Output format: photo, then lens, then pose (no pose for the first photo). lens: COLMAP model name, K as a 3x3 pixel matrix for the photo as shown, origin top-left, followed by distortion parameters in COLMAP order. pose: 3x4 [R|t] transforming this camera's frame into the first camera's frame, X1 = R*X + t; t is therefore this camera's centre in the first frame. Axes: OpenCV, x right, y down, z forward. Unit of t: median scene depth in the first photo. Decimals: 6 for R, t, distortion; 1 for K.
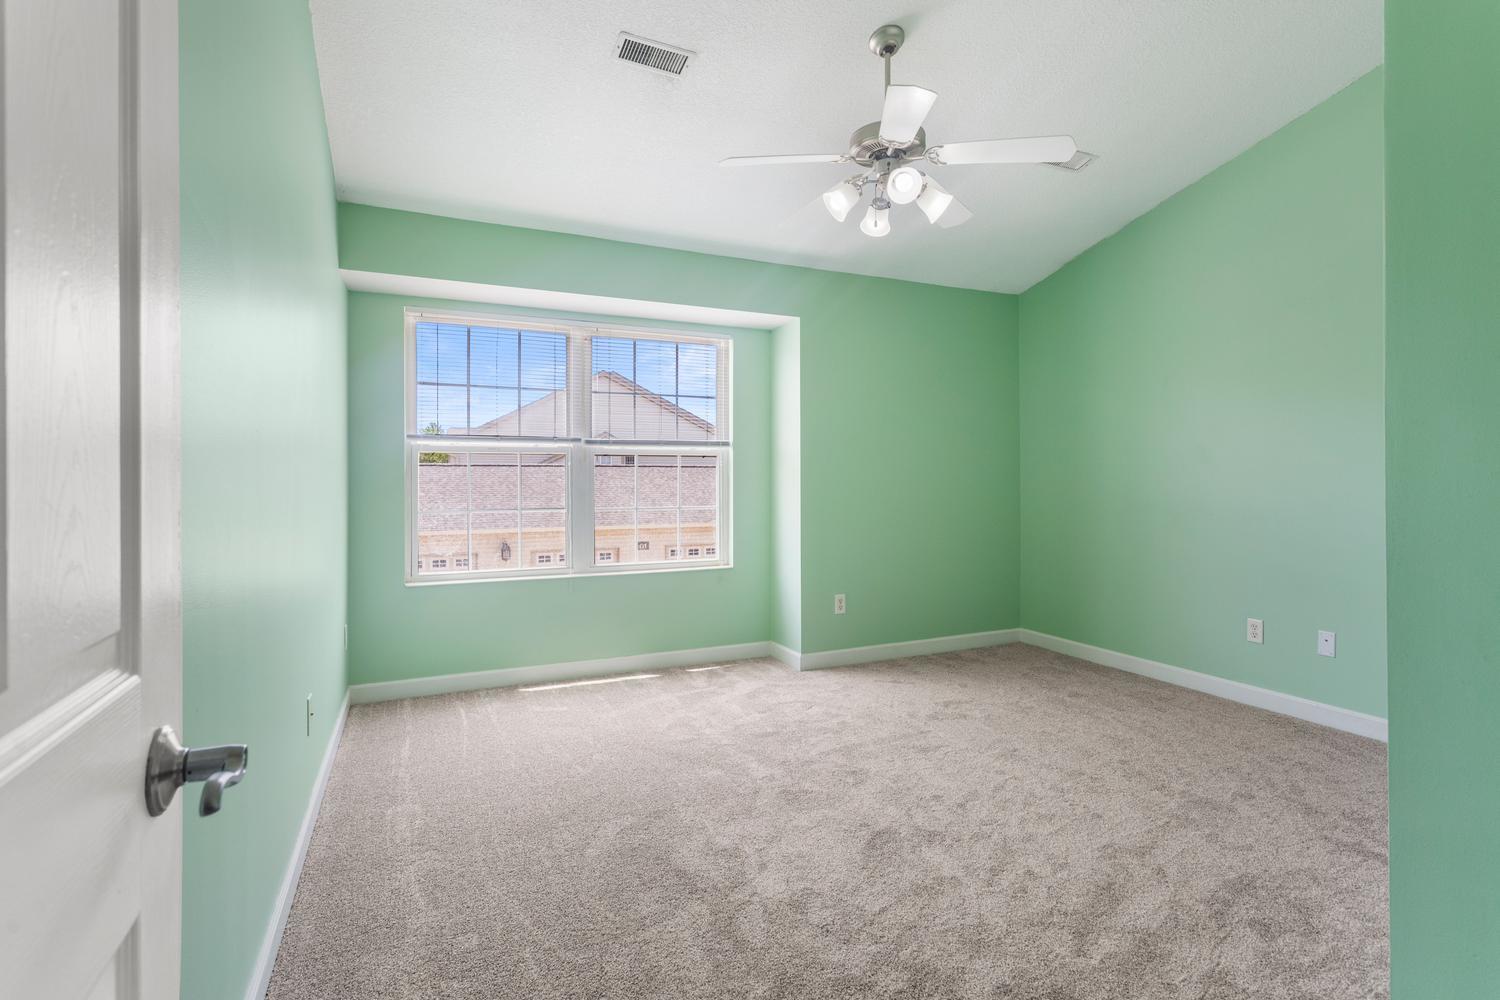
lens RADIAL K [[723.0, 0, 764.4], [0, 723.0, 481.8], [0, 0, 1]] dist [-0.000219, 0.000734]
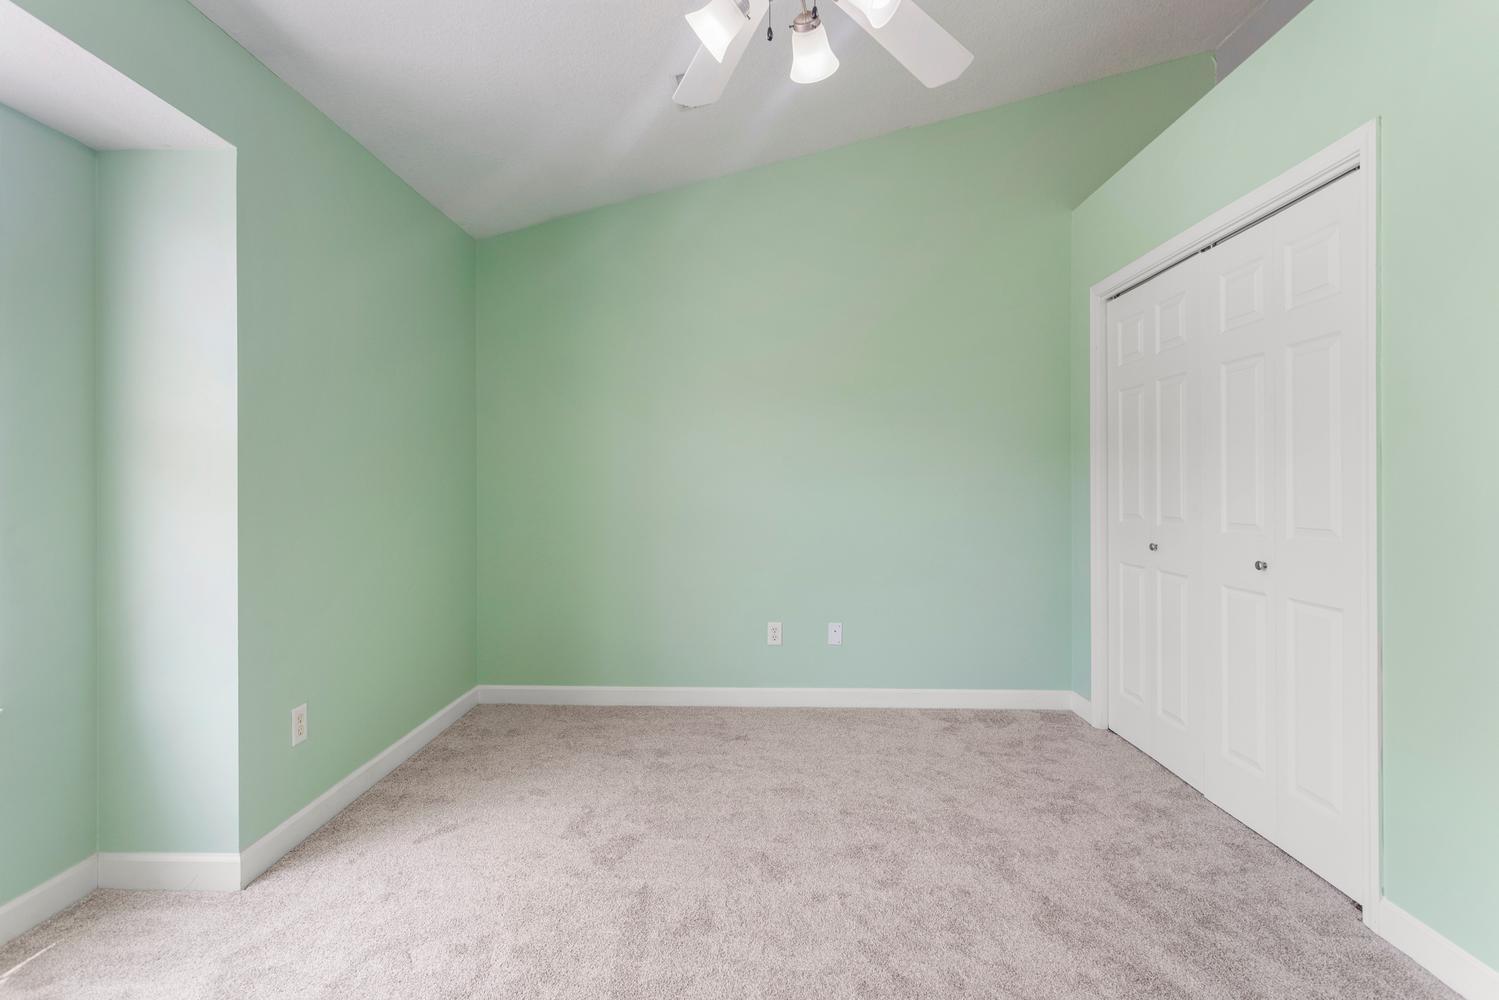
lens RADIAL K [[722.5, 0, 743.5], [0, 722.5, 490.5], [0, 0, 1]] dist [-0.000219, 0.000734]
pose [[0.450085, -0.003056, 0.892980, -0.275743], [0.003789, 0.999992, 0.001513, -0.001134], [-0.892978, 0.002703, 0.450093, 0.596992]]
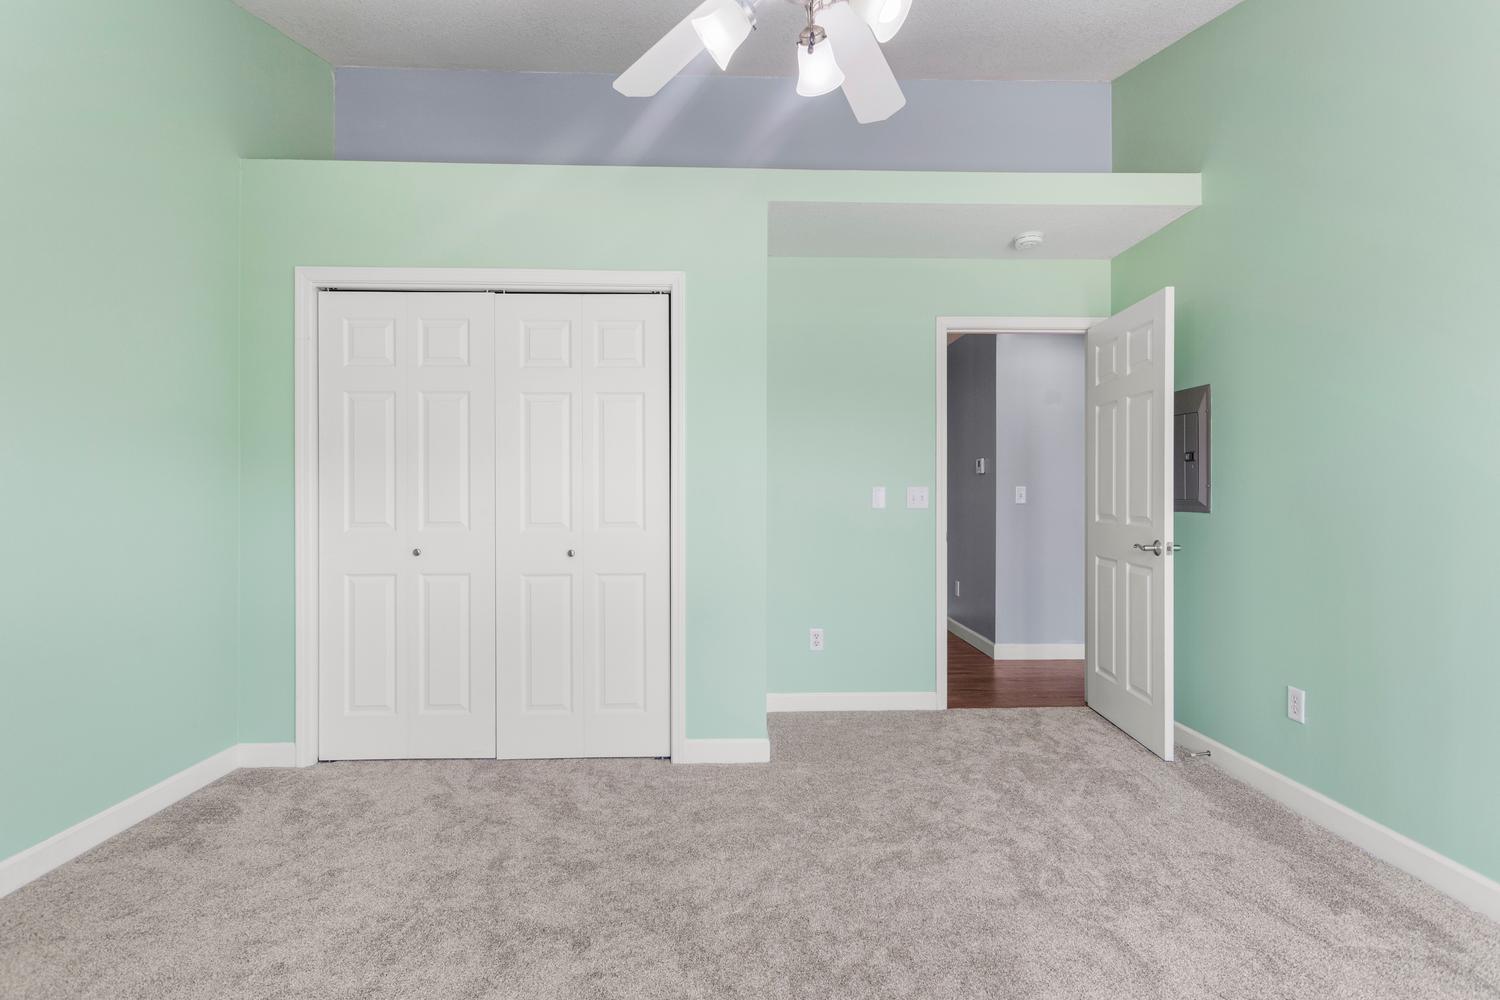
lens RADIAL K [[723.0, 0, 742.2], [0, 723.0, 505.3], [0, 0, 1]] dist [-0.000219, 0.000734]
pose [[-0.922655, -0.004223, 0.385604, -0.001345], [-0.000750, 0.999958, 0.009157, 0.003721], [-0.385627, 0.008159, -0.922619, 1.195620]]
